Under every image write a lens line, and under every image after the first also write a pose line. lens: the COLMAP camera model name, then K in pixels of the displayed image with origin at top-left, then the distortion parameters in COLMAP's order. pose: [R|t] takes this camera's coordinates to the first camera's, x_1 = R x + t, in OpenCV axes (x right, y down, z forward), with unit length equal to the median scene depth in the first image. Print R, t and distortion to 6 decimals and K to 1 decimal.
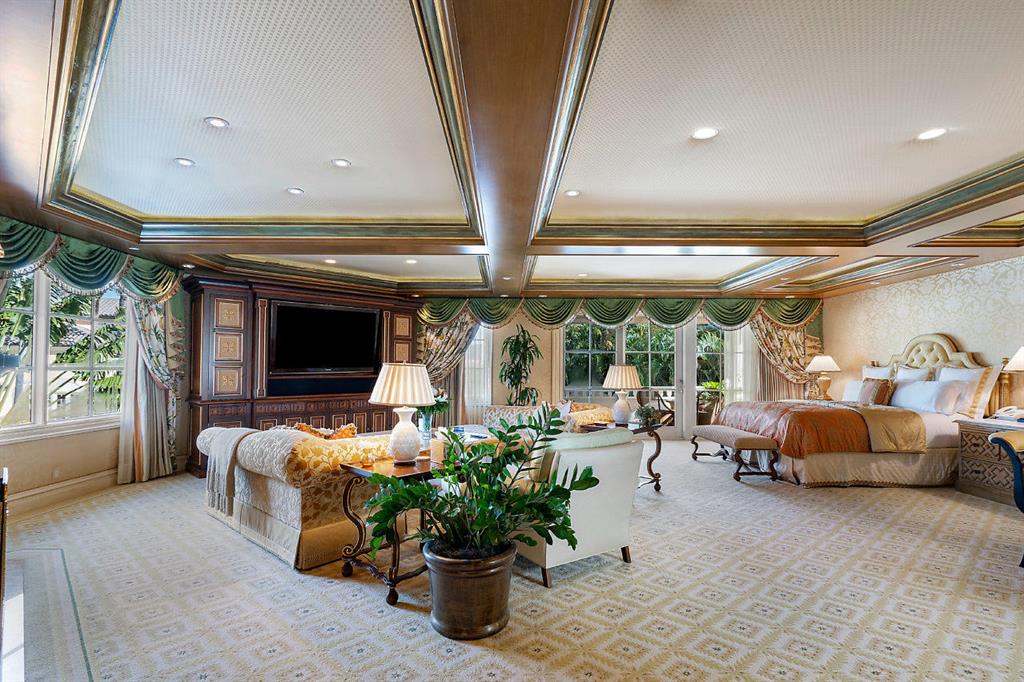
lens RADIAL K [[467.1, 0, 512.7], [0, 467.1, 370.1], [0, 0, 1]] dist [0.002009, -0.000135]
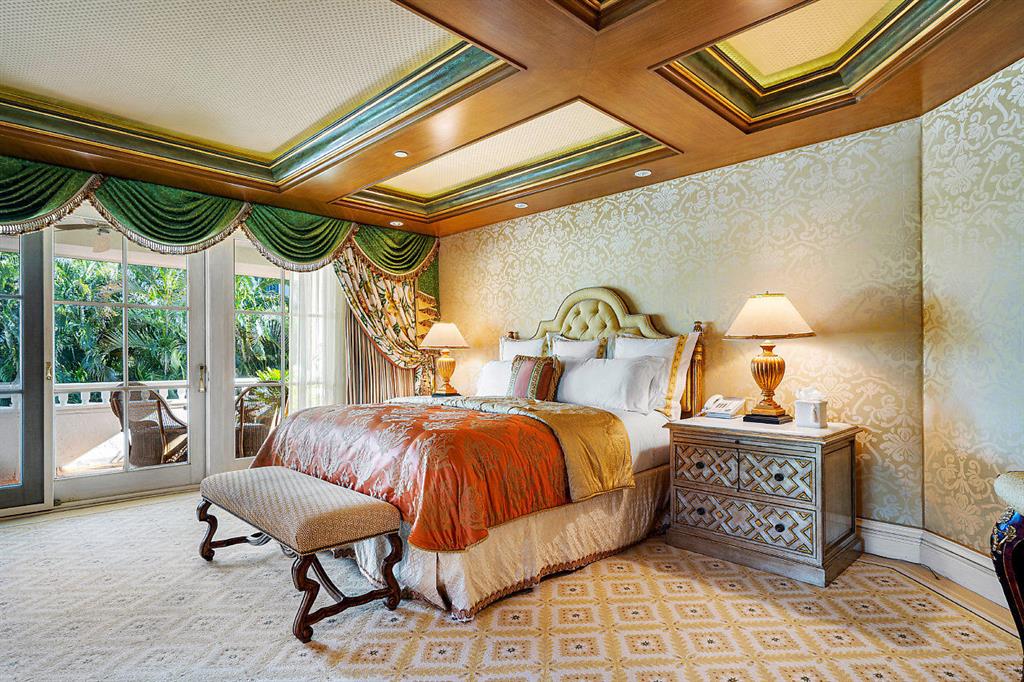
lens RADIAL K [[560.5, 0, 510.6], [0, 560.5, 352.2], [0, 0, 1]] dist [-0.002437, -0.000969]
pose [[0.711470, 0.005872, 0.702692, 0.242648], [0.002194, 0.999942, -0.010577, 0.019442], [-0.702713, 0.009067, 0.711415, 0.486002]]
